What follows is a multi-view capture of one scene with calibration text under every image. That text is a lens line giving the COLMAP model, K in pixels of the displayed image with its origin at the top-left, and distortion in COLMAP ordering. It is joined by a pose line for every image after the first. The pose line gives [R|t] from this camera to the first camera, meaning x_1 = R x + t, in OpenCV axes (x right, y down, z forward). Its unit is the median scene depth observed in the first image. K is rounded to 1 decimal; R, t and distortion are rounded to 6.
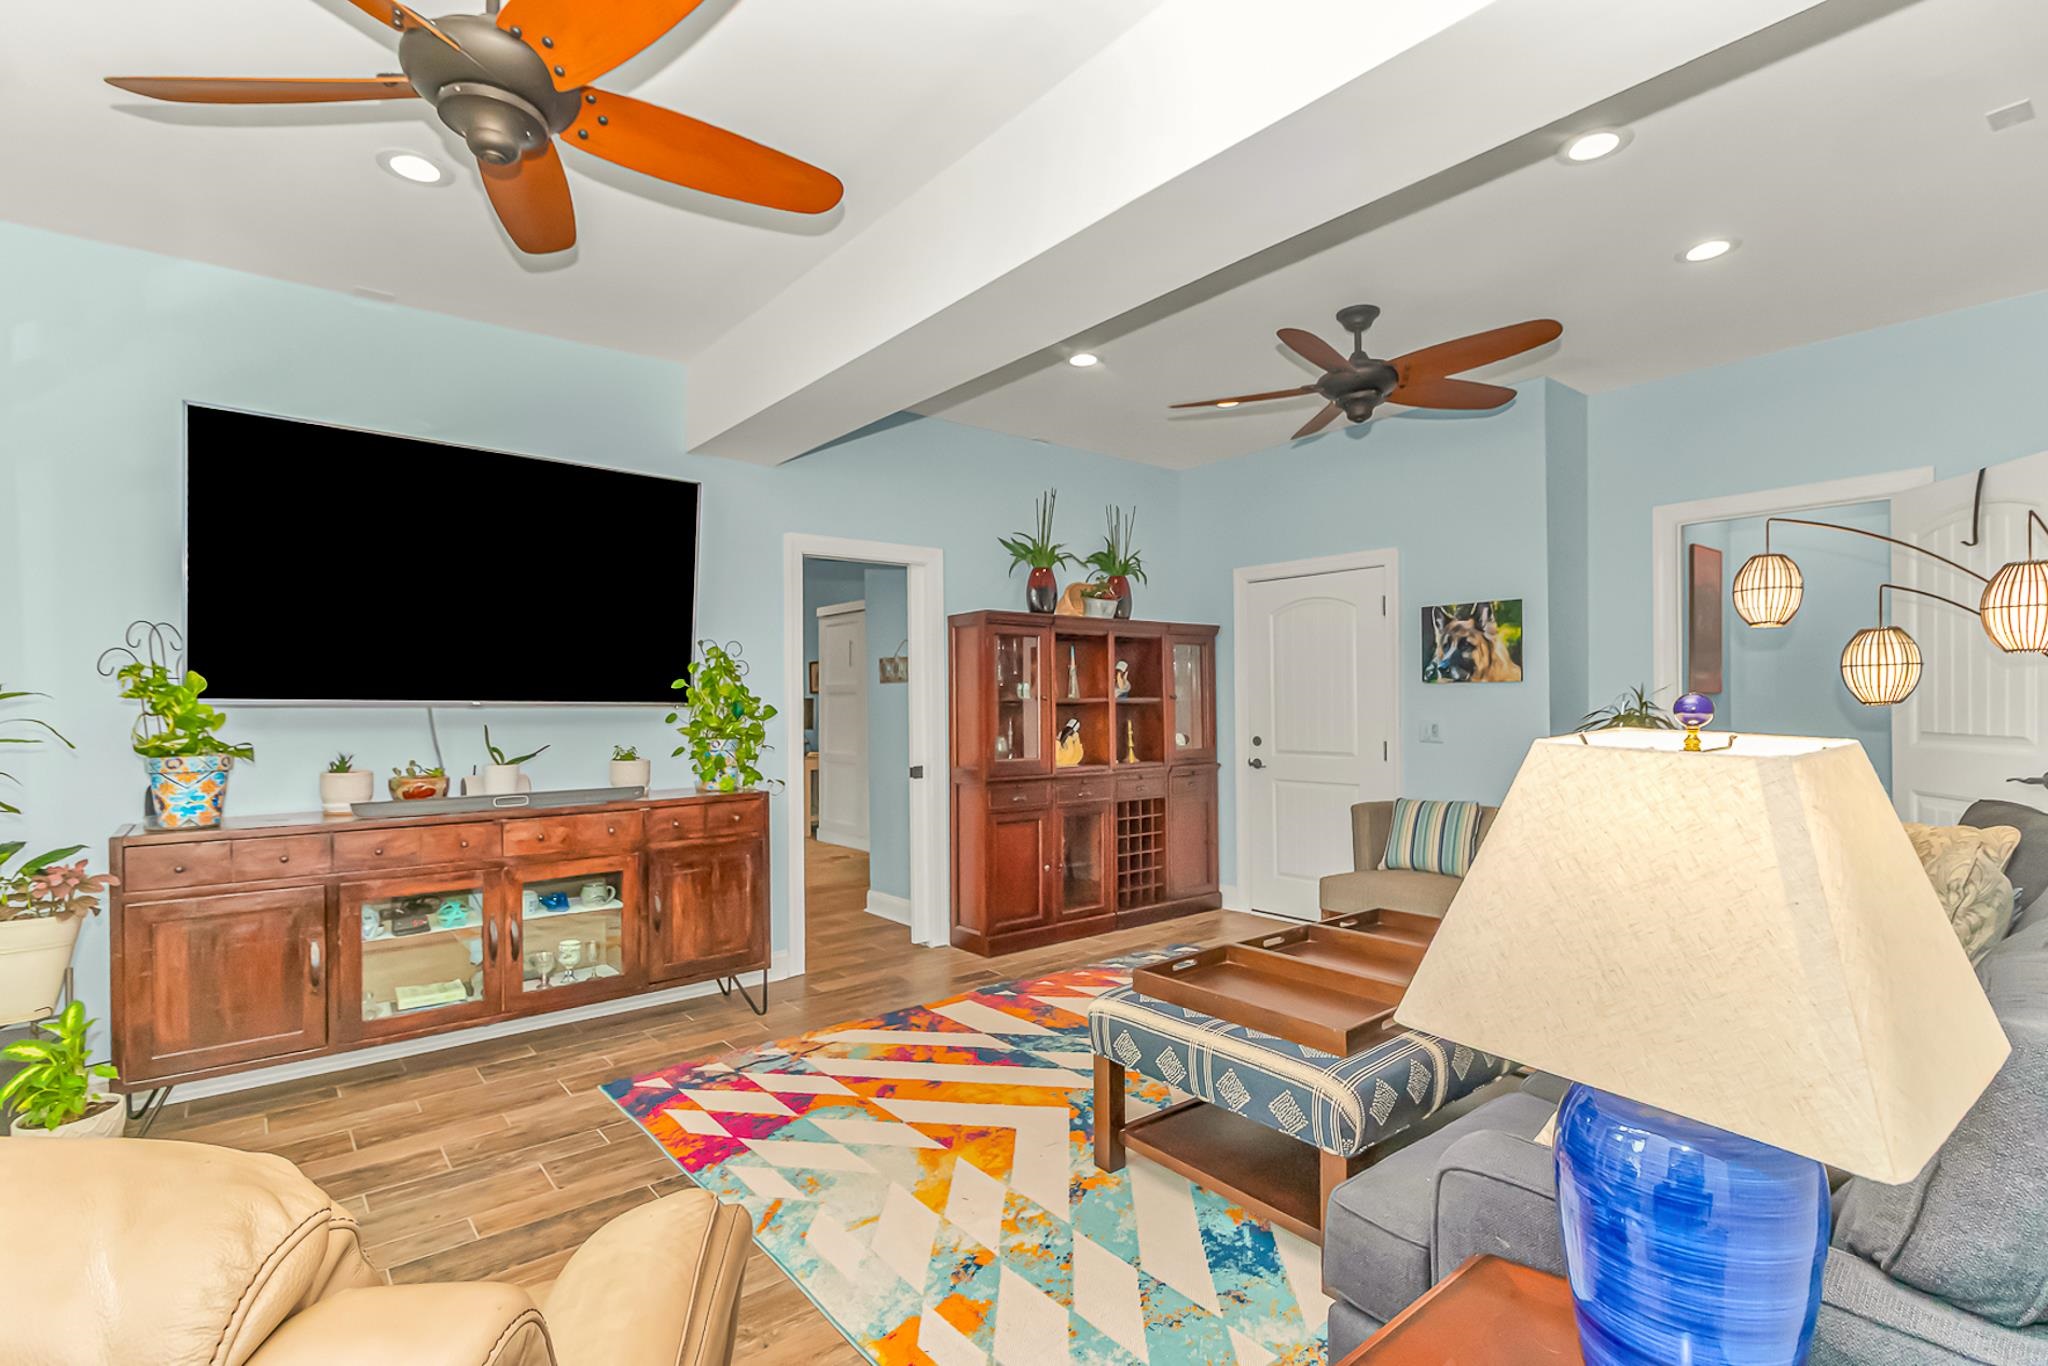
lens RADIAL K [[966.2, 0, 1024.9], [0, 966.2, 690.5], [0, 0, 1]] dist [0.007029, 0.000619]
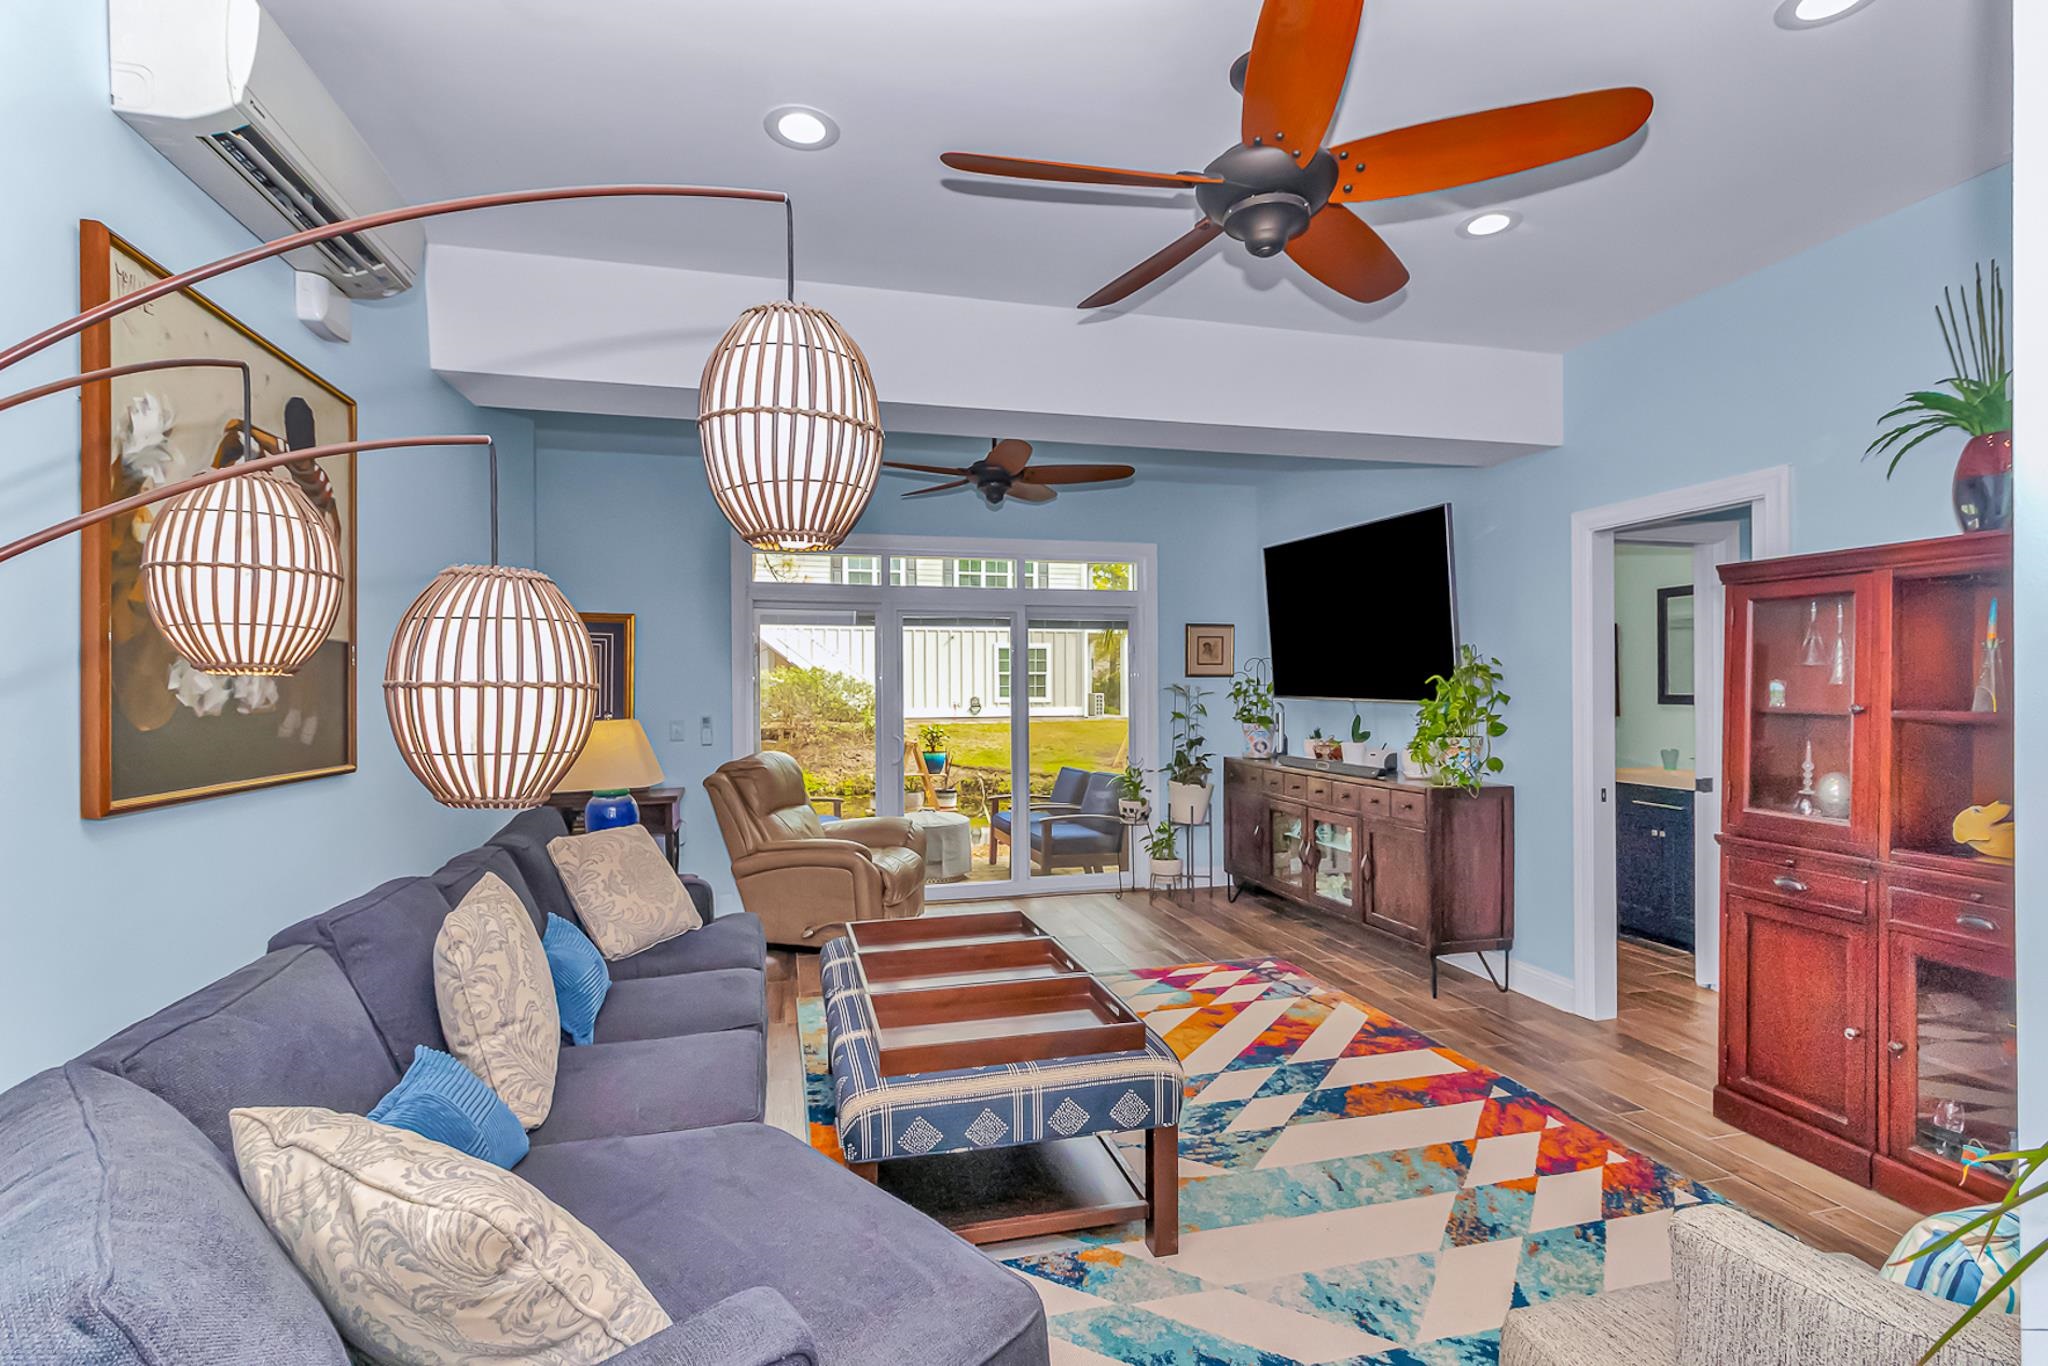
lens RADIAL K [[966.2, 0, 1023.3], [0, 966.2, 687.8], [0, 0, 1]] dist [0.007029, 0.000619]
pose [[-0.424208, 0.009728, -0.905513, 0.987582], [0.016188, 0.999864, 0.003157, -0.018410], [0.905420, -0.013319, -0.424307, 1.176317]]
